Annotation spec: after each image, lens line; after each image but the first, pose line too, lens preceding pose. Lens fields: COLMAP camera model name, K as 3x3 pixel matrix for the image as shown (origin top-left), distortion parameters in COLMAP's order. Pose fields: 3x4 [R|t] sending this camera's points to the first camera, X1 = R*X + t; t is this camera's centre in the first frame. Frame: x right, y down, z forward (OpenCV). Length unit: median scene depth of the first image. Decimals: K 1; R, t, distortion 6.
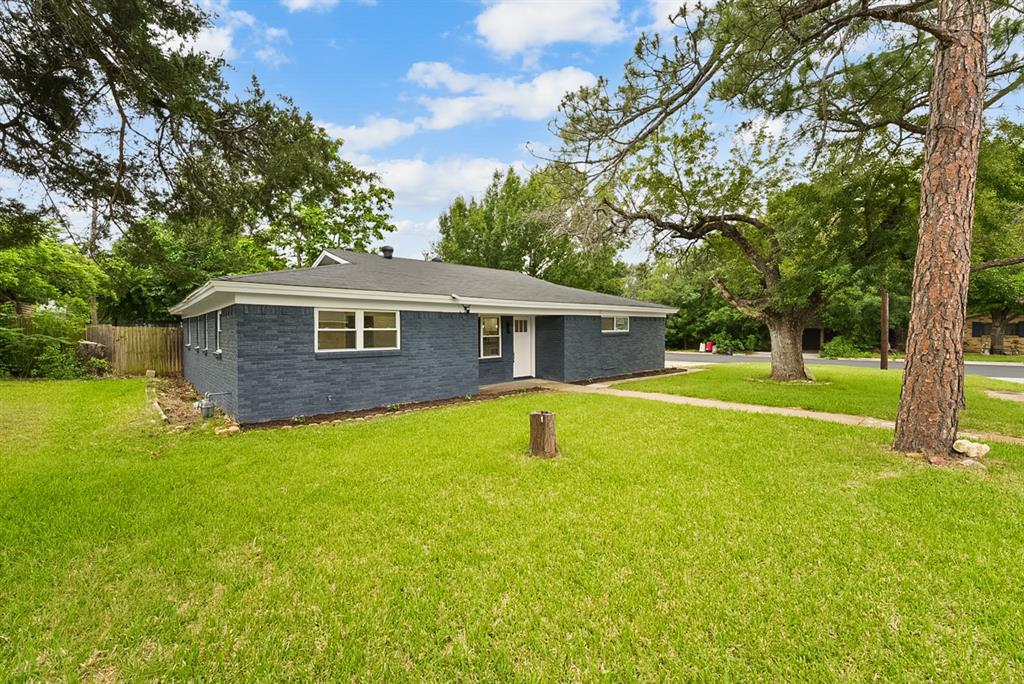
lens RADIAL K [[397.3, 0, 517.2], [0, 397.3, 343.9], [0, 0, 1]] dist [-0.002824, -0.000115]
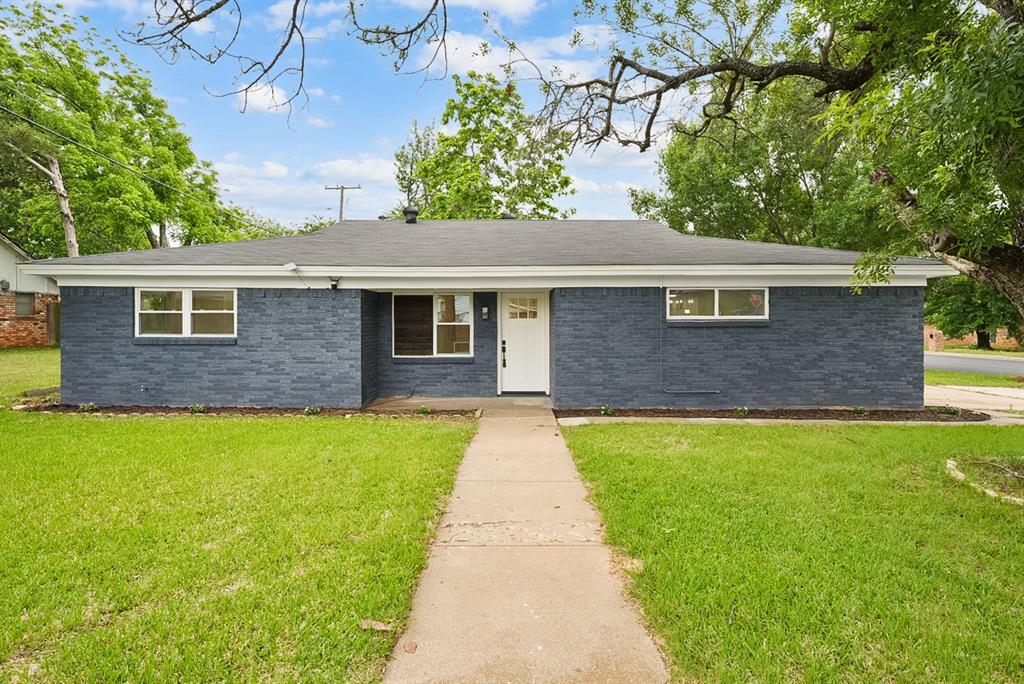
lens RADIAL K [[538.2, 0, 513.3], [0, 538.2, 331.7], [0, 0, 1]] dist [-0.007998, -0.000564]
pose [[0.752352, 0.024404, -0.658309, 0.868451], [-0.028118, 0.999593, 0.004920, -0.018666], [0.658161, 0.014808, 0.752732, 0.593167]]
